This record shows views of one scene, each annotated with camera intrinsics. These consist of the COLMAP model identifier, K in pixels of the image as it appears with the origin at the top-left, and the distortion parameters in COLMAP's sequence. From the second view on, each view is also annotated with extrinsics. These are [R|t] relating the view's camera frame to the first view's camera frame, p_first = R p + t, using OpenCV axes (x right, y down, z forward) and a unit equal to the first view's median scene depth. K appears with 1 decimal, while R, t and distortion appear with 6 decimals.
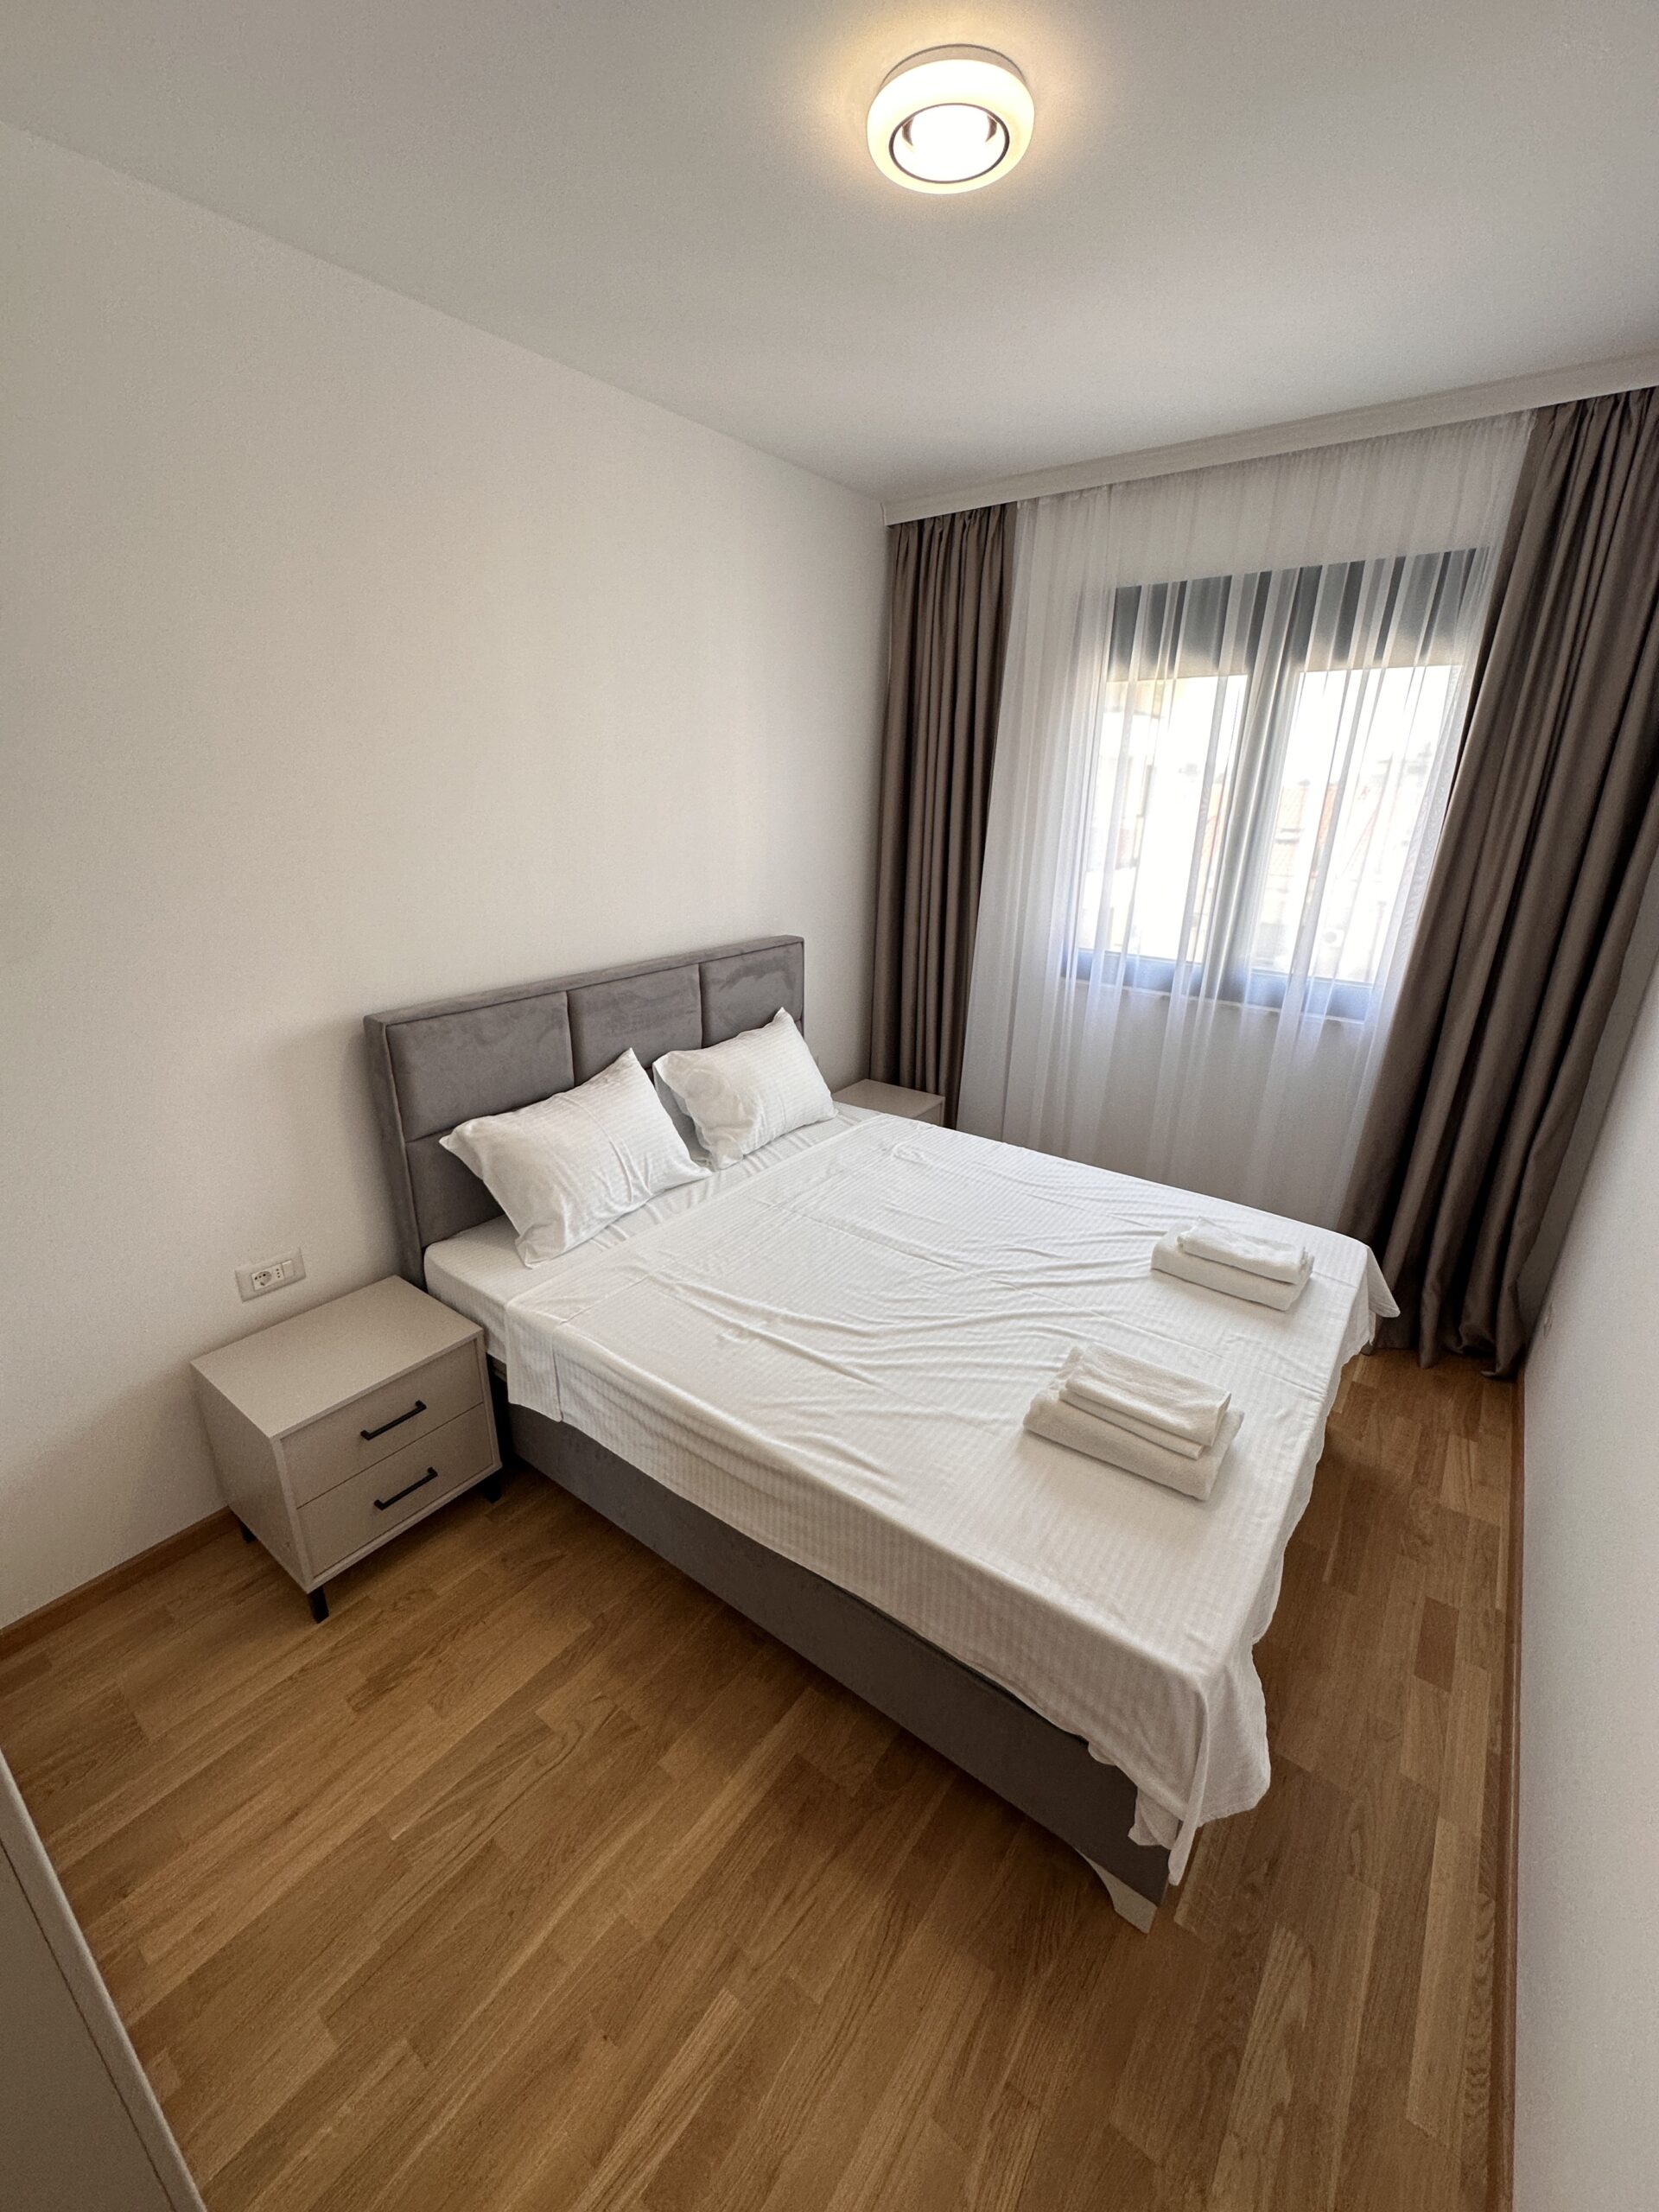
lens RADIAL K [[888.5, 0, 827.4], [0, 888.5, 1107.7], [0, 0, 1]] dist [0.000797, 0.000135]
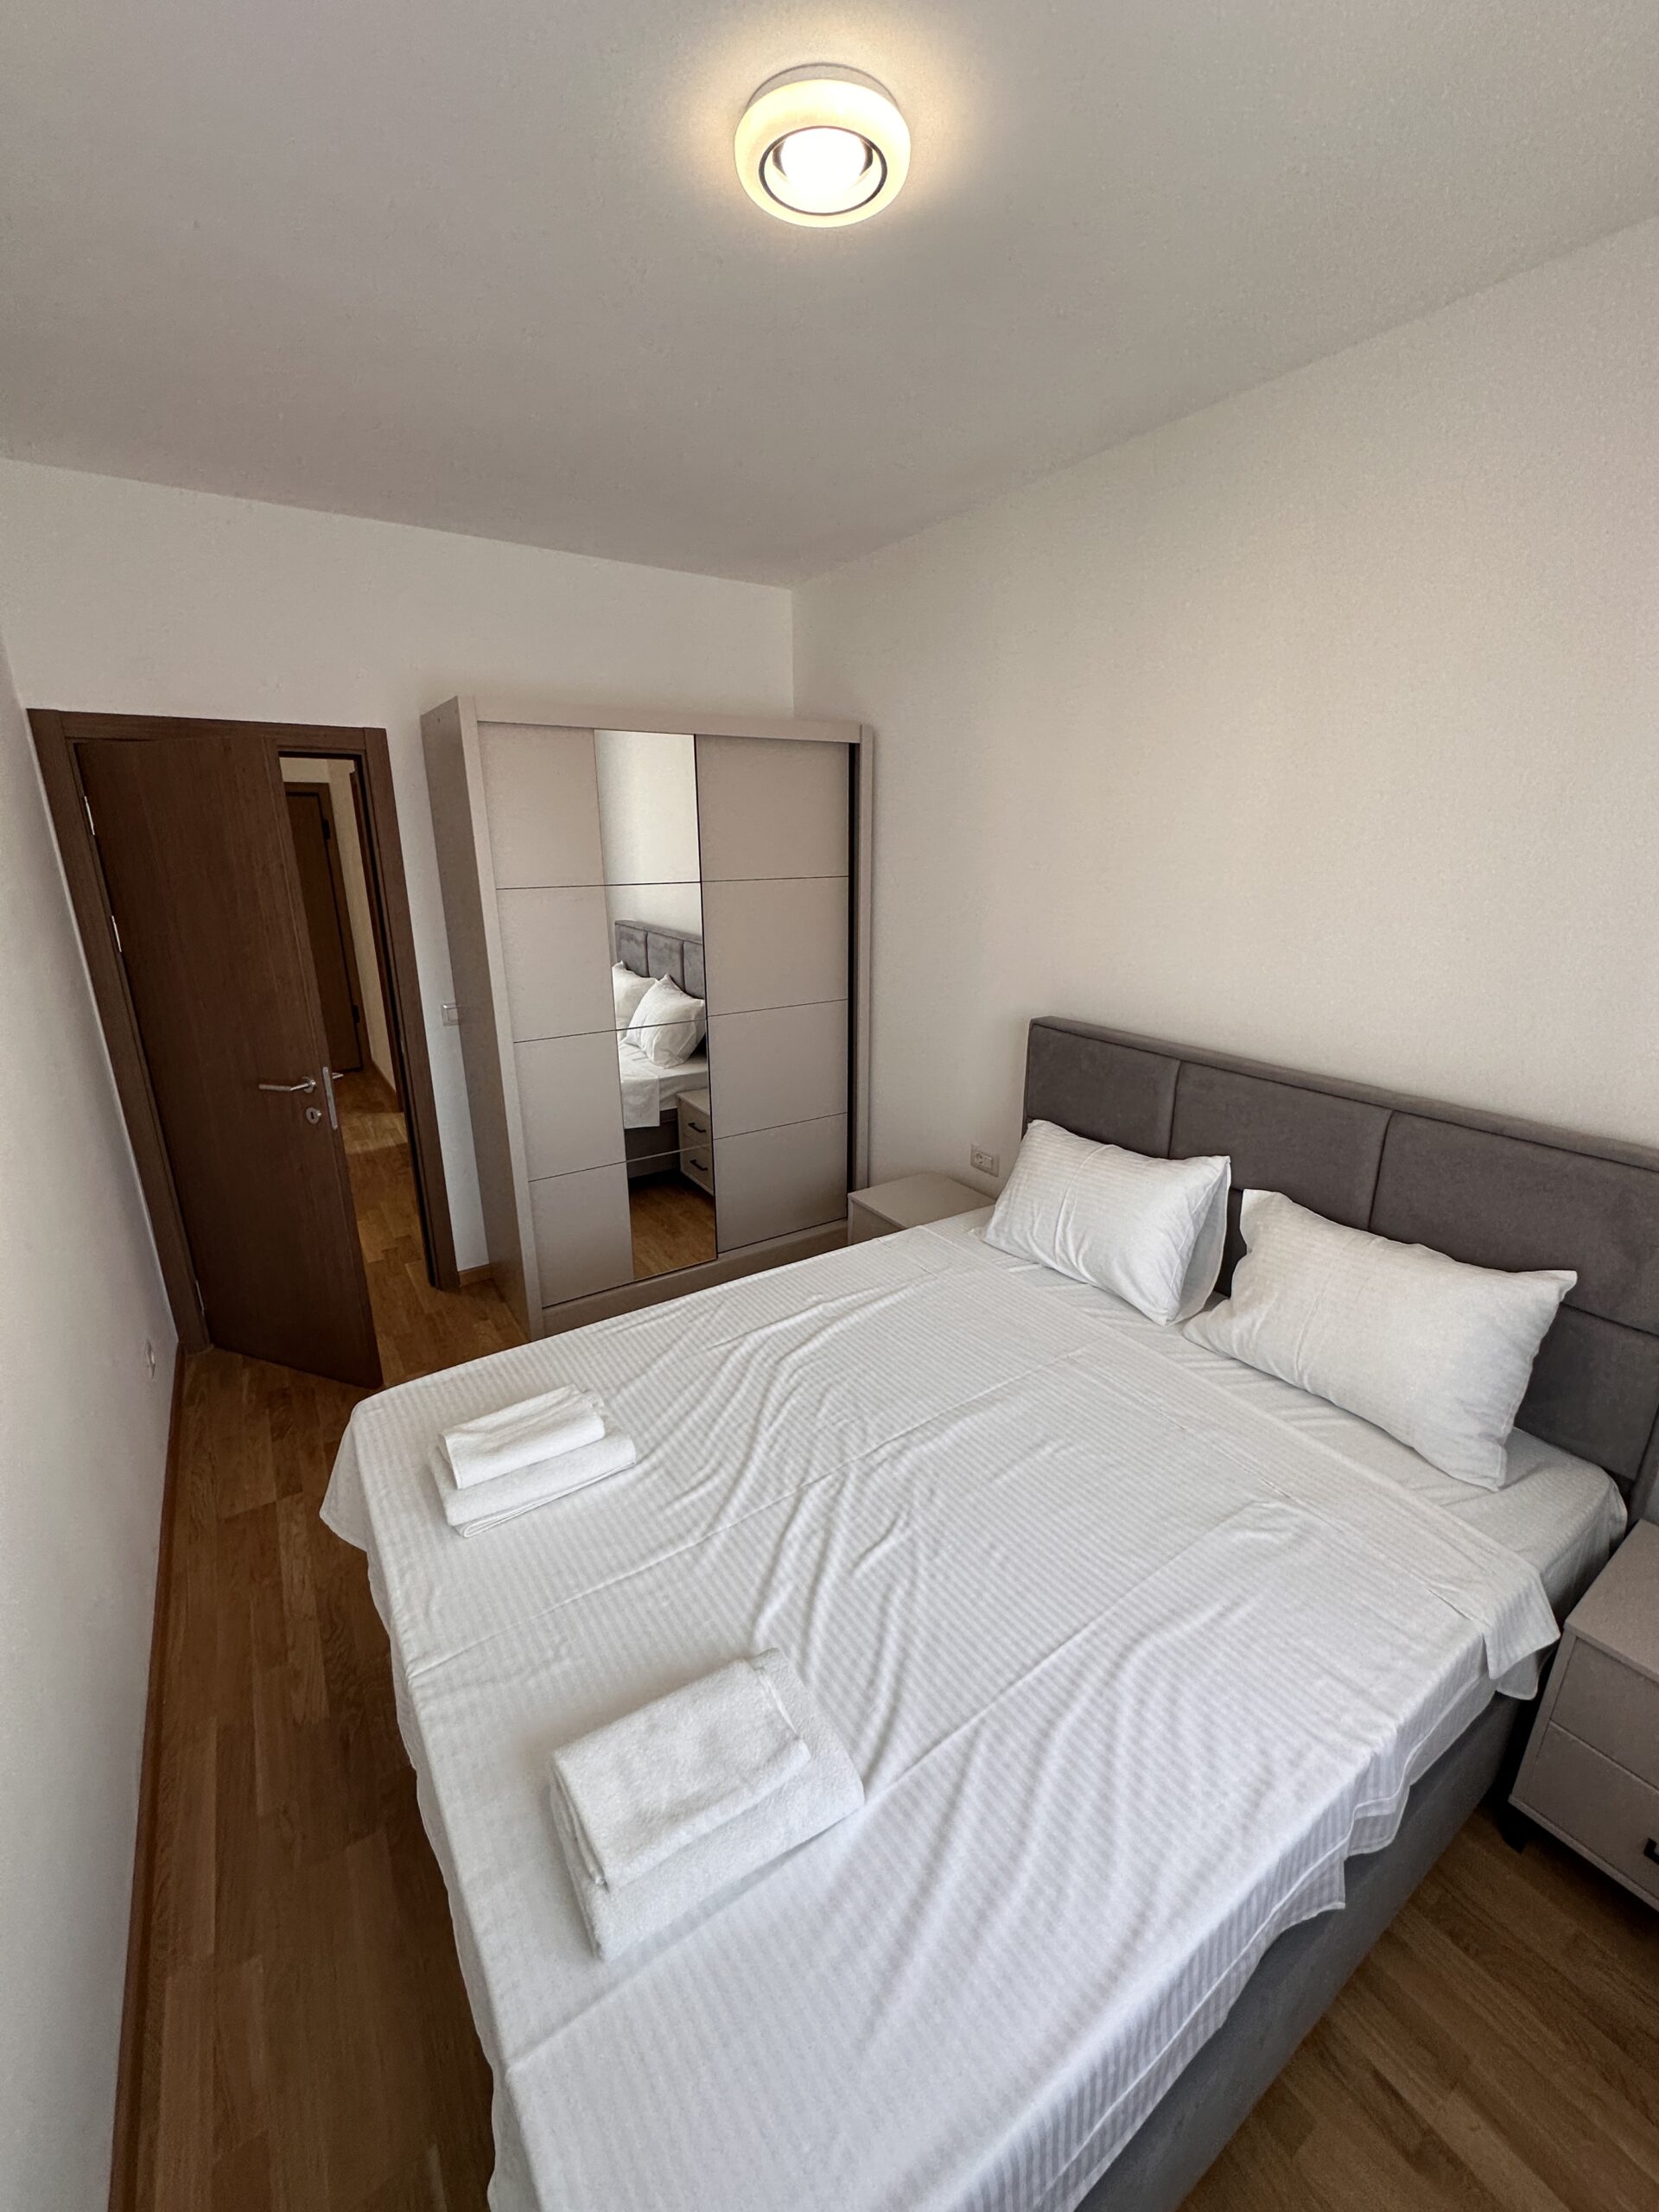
lens RADIAL K [[869.4, 0, 810.1], [0, 869.4, 1083.5], [0, 0, 1]] dist [-0.002170, -0.000188]
pose [[-0.336946, 0.256321, -0.905962, 0.716142], [-0.327627, 0.870173, 0.368047, -0.339966], [0.882682, 0.420830, -0.209224, 0.914733]]
